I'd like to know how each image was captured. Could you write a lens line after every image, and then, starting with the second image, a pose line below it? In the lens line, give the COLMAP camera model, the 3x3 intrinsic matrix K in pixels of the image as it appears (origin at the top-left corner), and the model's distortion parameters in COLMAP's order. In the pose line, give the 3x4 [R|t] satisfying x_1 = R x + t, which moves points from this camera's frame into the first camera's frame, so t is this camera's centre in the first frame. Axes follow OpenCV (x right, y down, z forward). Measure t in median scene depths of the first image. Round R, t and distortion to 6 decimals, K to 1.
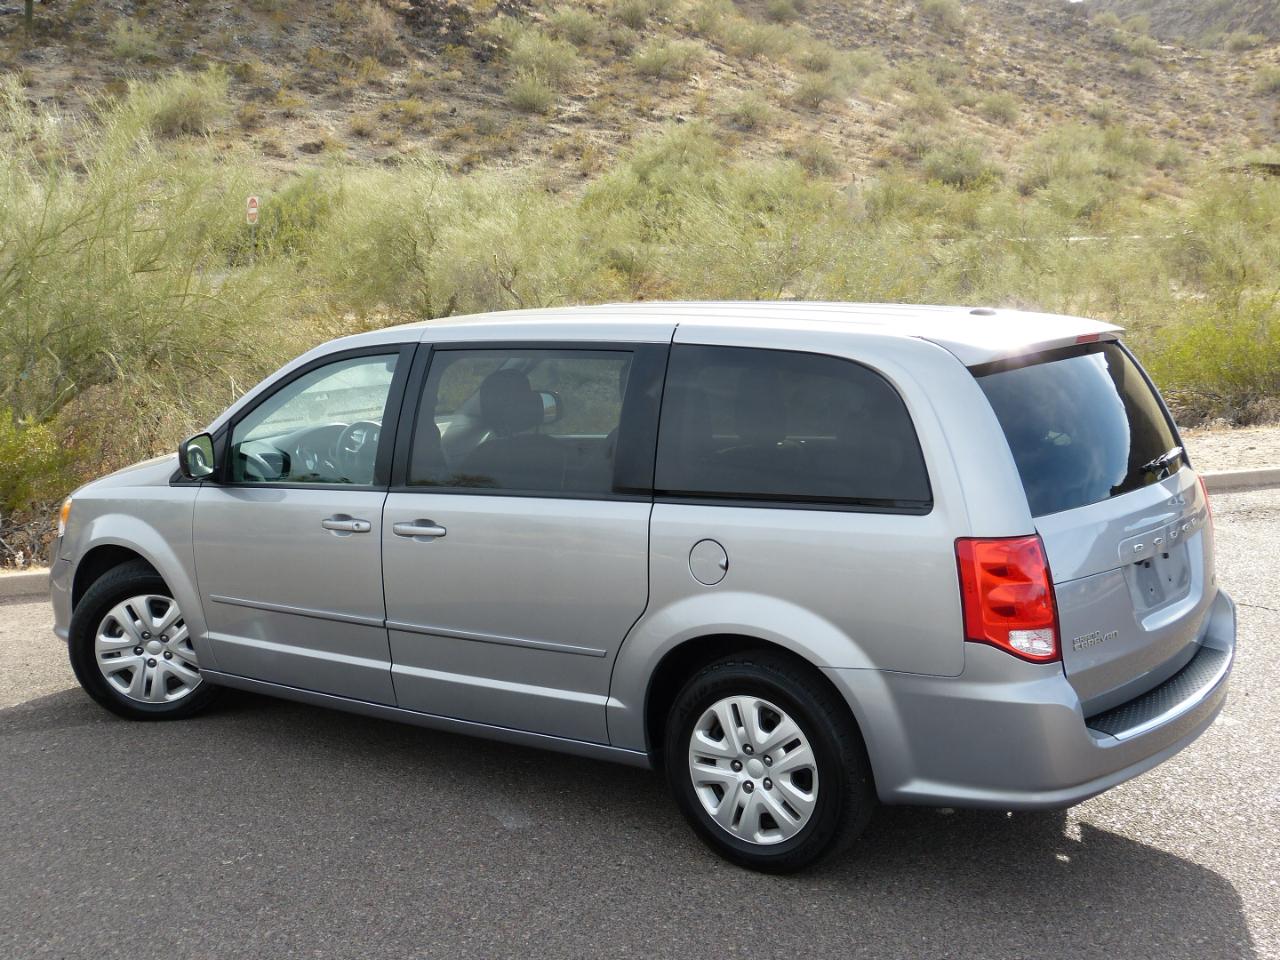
lens RADIAL K [[1655.4, 0, 653.6], [0, 1655.4, 478.1], [0, 0, 1]] dist [-0.058441, 0.247653]
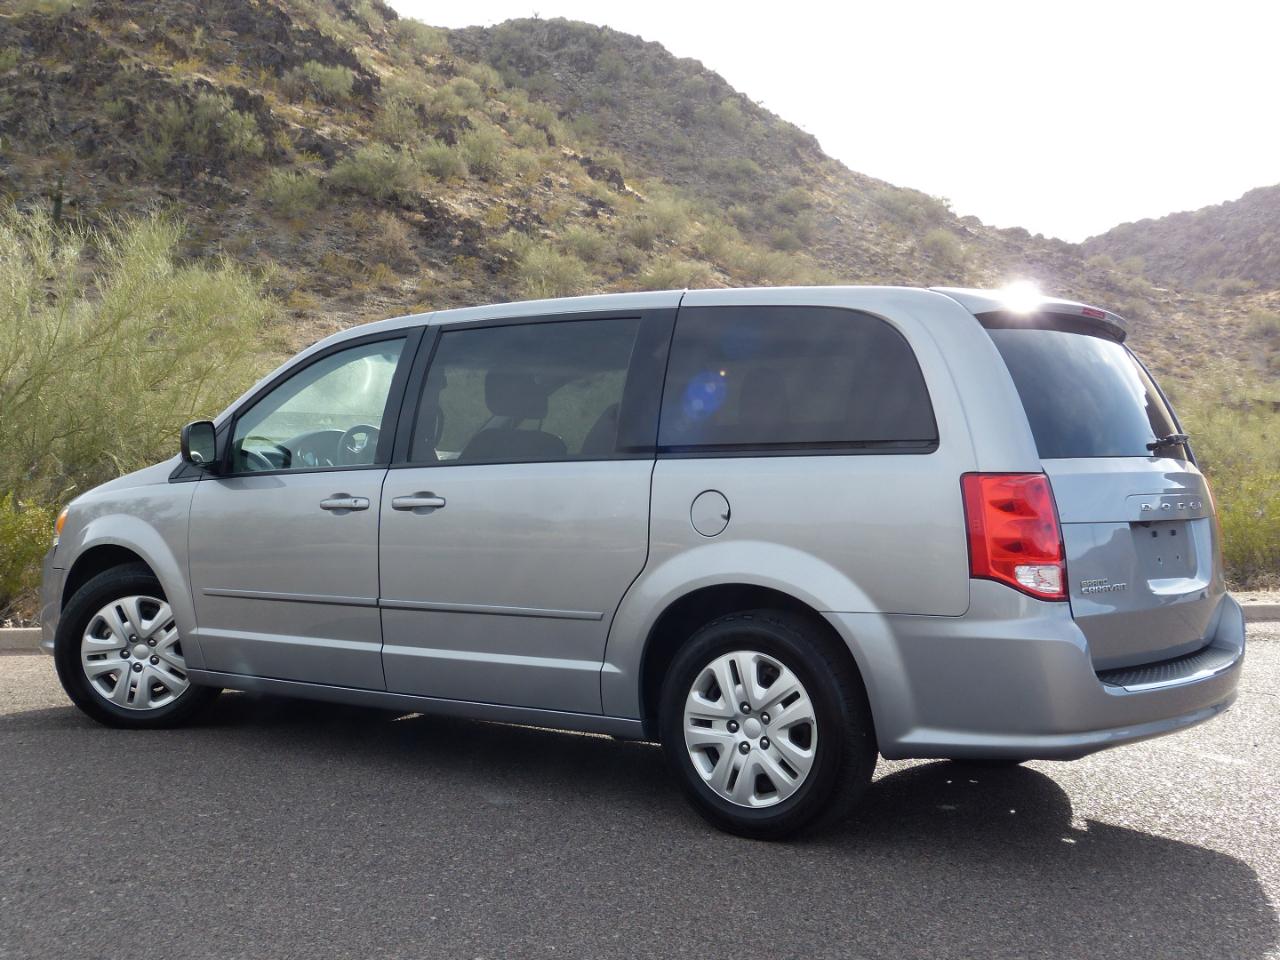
lens RADIAL K [[1658.5, 0, 639.5], [0, 1658.5, 480.3], [0, 0, 1]] dist [-0.081076, 0.326456]
pose [[0.999409, 0.033431, -0.007971, -0.001341], [-0.034195, 0.990513, -0.133096, 0.121660], [0.003446, 0.133290, 0.991071, 0.012373]]
